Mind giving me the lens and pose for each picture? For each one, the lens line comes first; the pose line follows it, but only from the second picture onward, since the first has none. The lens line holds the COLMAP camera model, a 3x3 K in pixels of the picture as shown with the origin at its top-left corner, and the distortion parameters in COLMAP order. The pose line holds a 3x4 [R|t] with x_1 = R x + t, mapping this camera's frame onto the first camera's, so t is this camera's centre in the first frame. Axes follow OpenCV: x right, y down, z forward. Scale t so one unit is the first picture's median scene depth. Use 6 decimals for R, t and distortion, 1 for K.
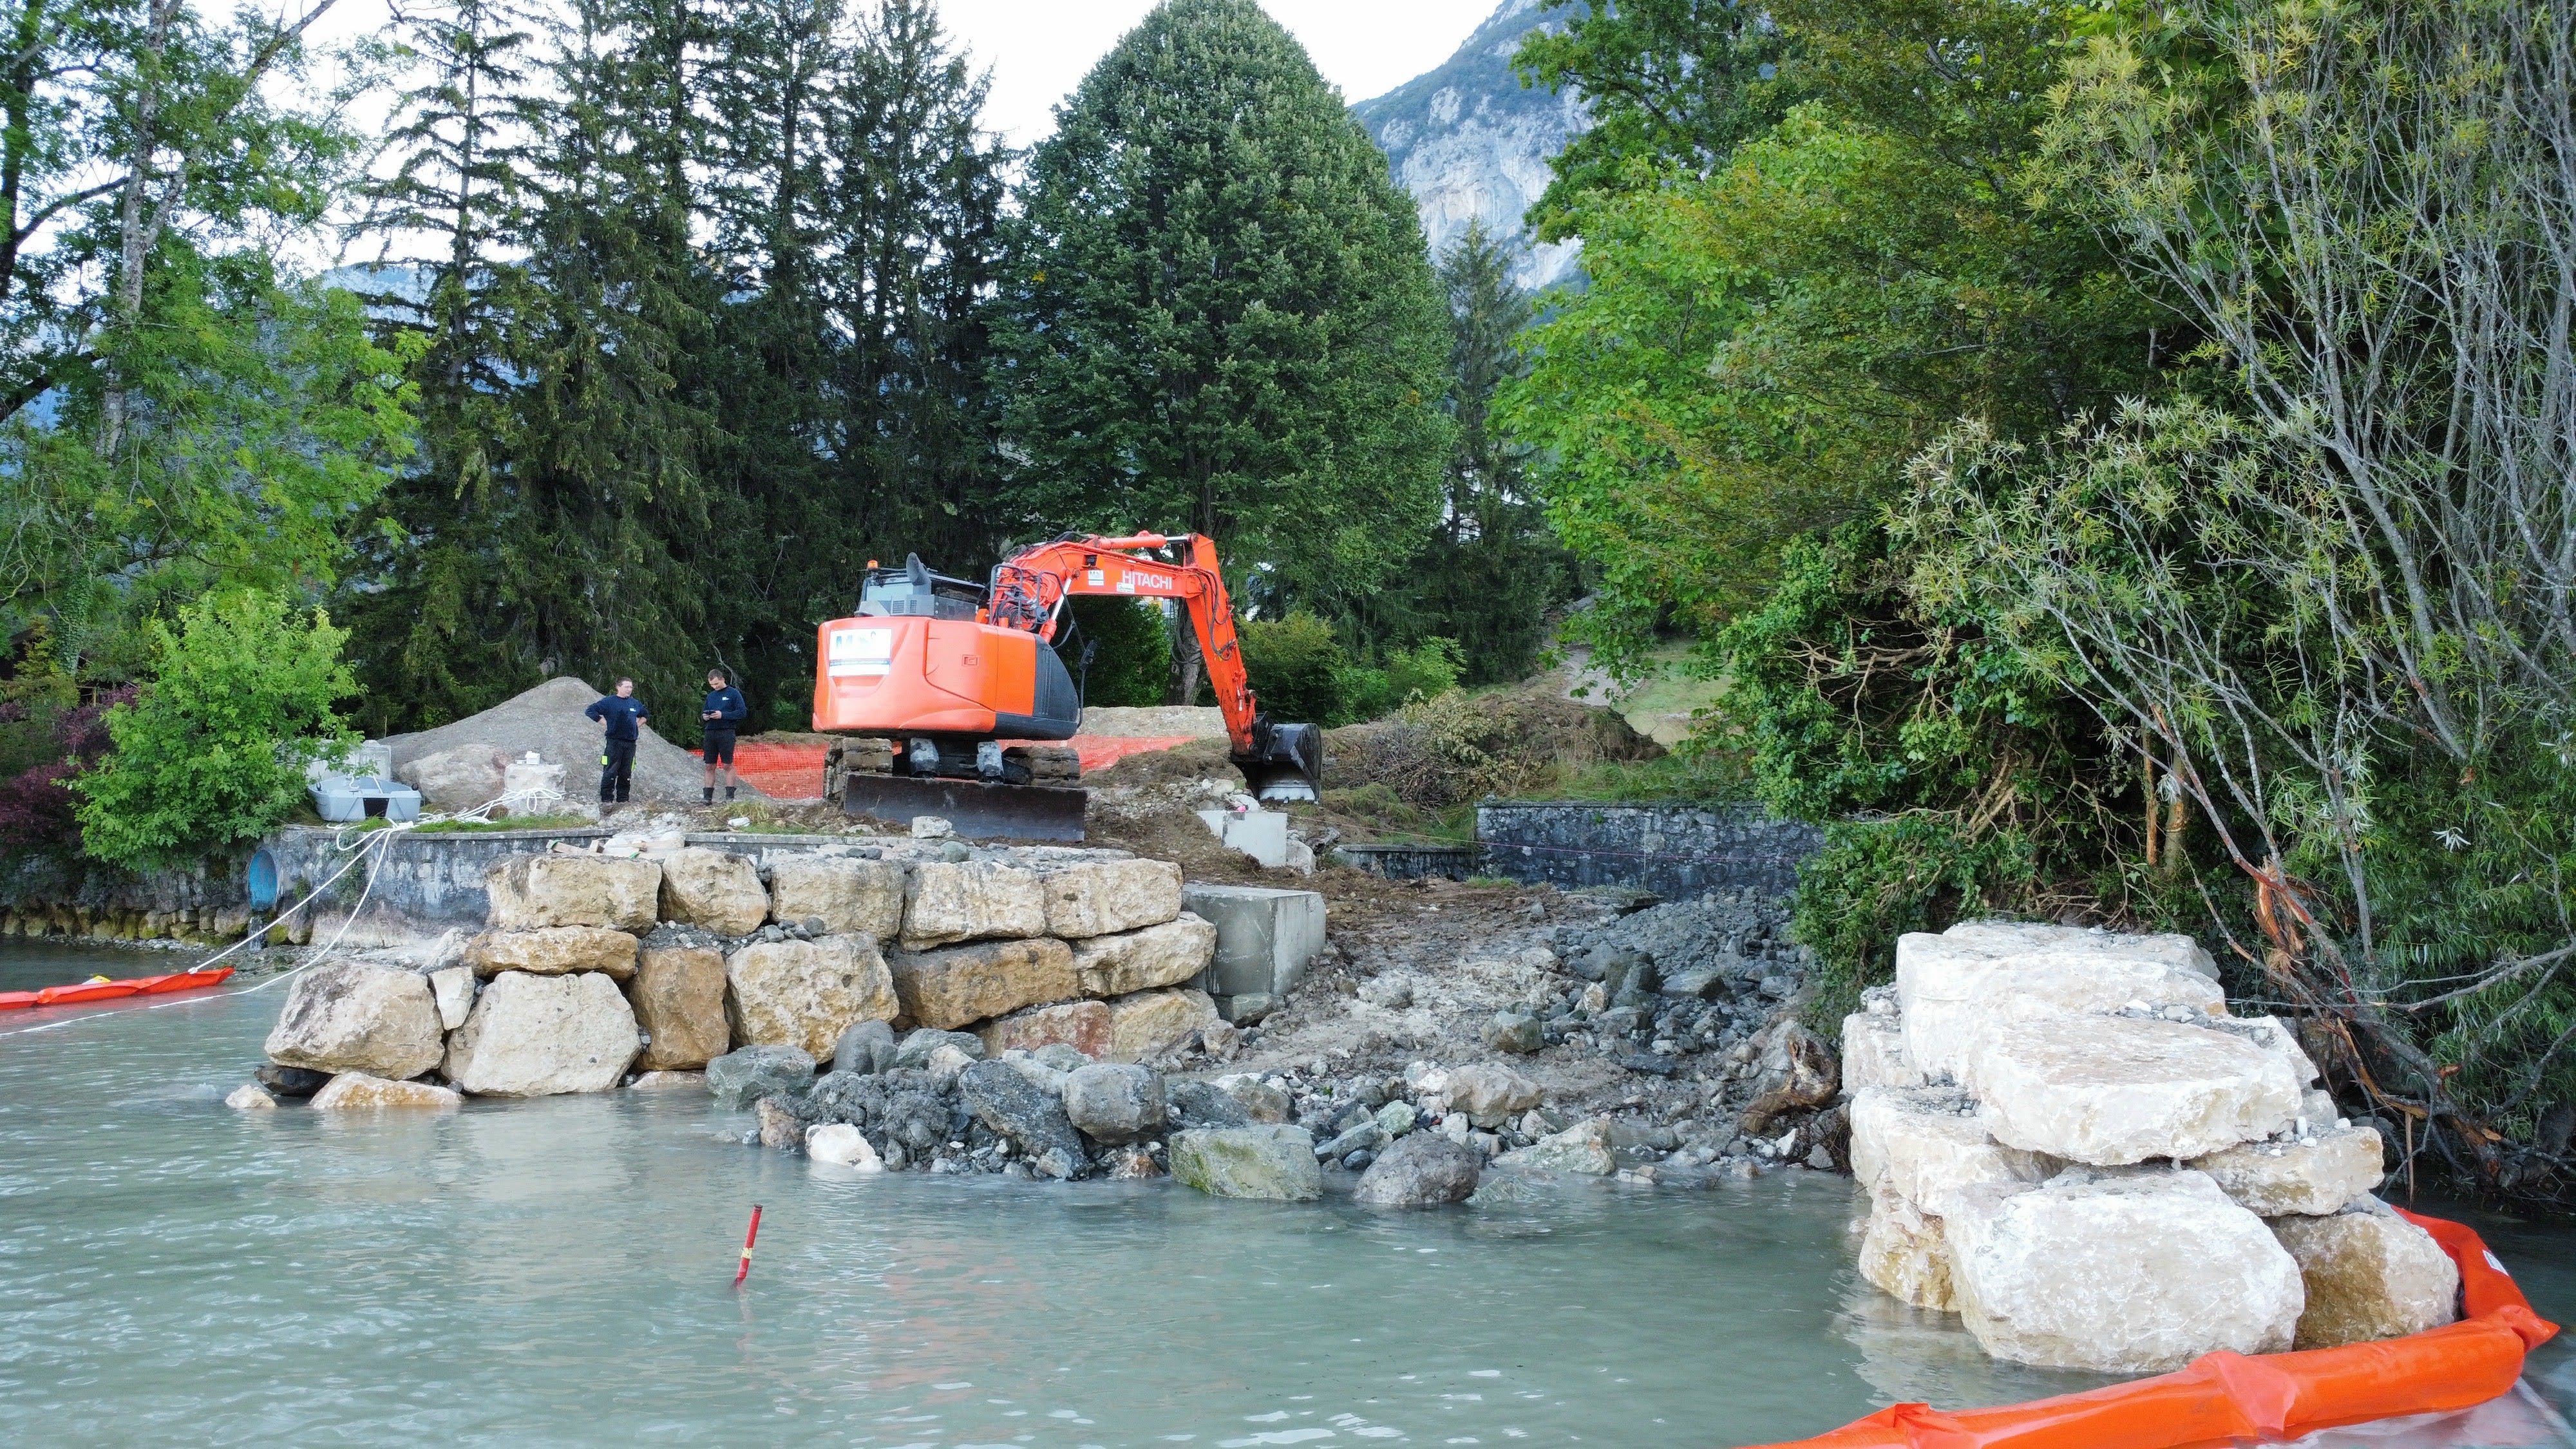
lens RADIAL K [[2106.9, 0, 1288.0], [0, 2106.9, 724.5], [0, 0, 1]] dist [-0.000872, 0.006359]
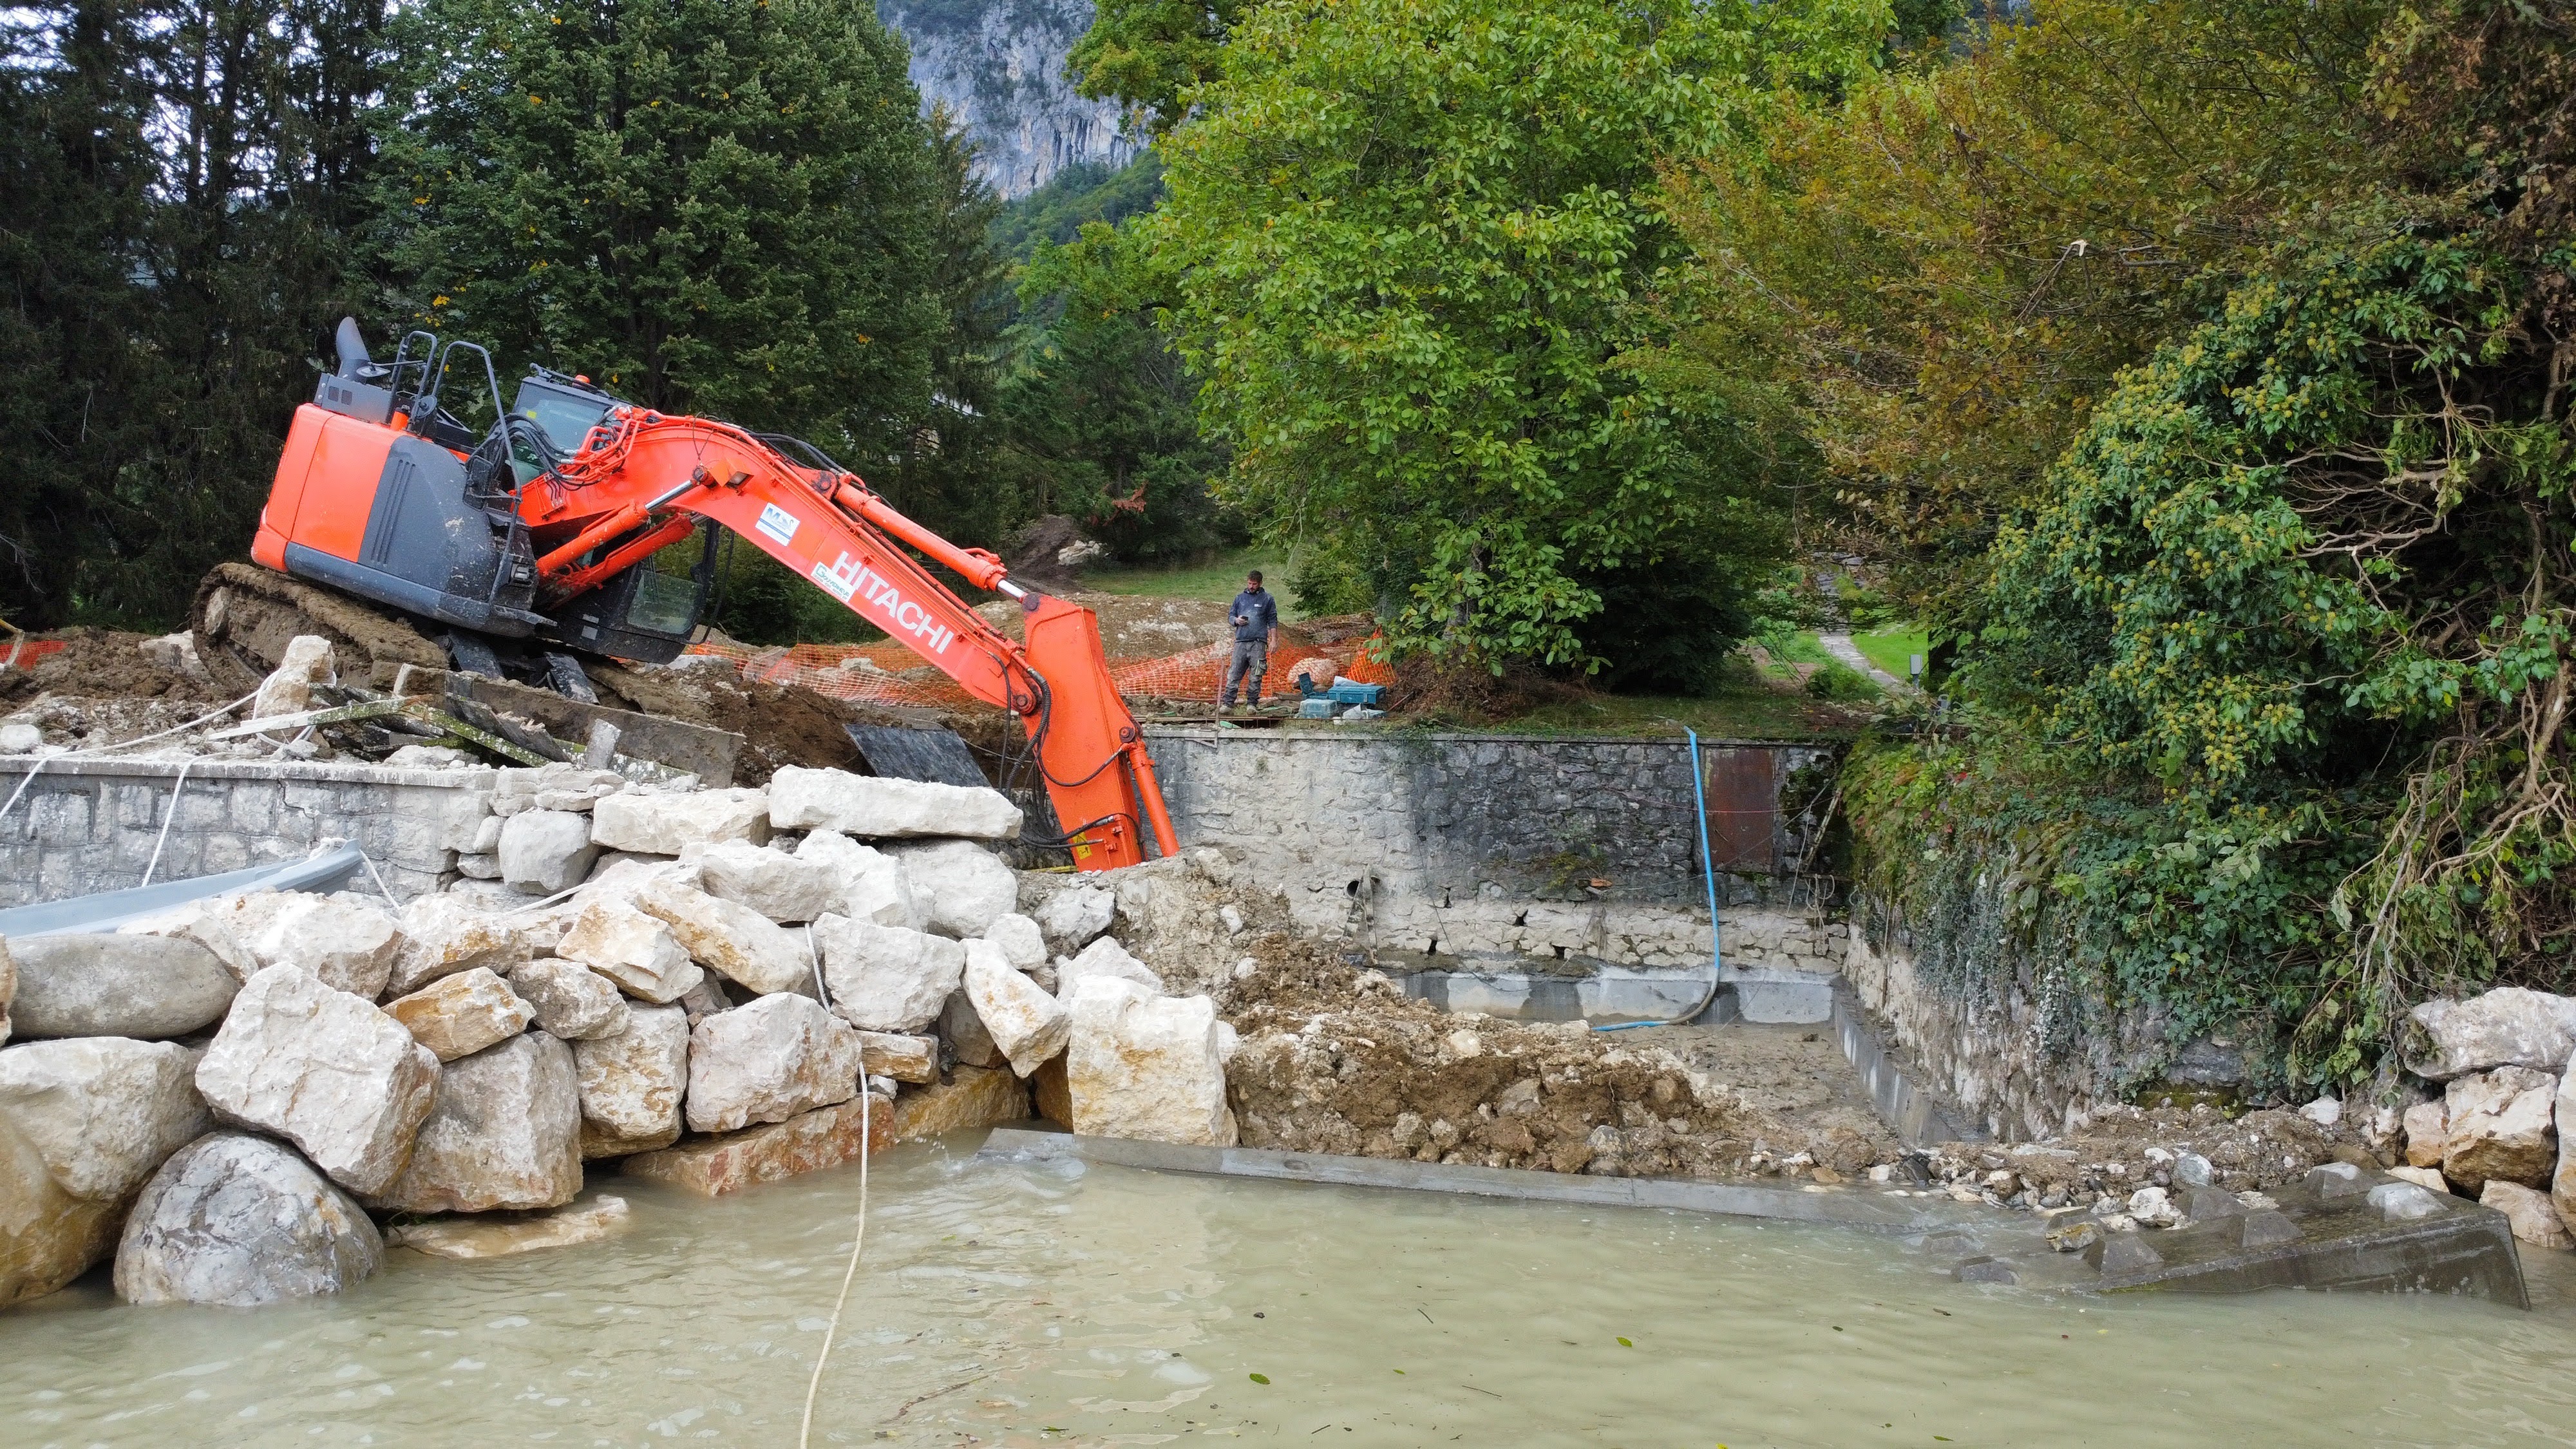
lens RADIAL K [[2106.9, 0, 1288.0], [0, 2106.9, 724.5], [0, 0, 1]] dist [-0.000872, 0.006359]
pose [[0.958440, 0.021689, 0.284470, -0.033219], [-0.029445, 0.999301, 0.023018, 0.007117], [-0.283772, -0.030438, 0.958409, 0.124368]]
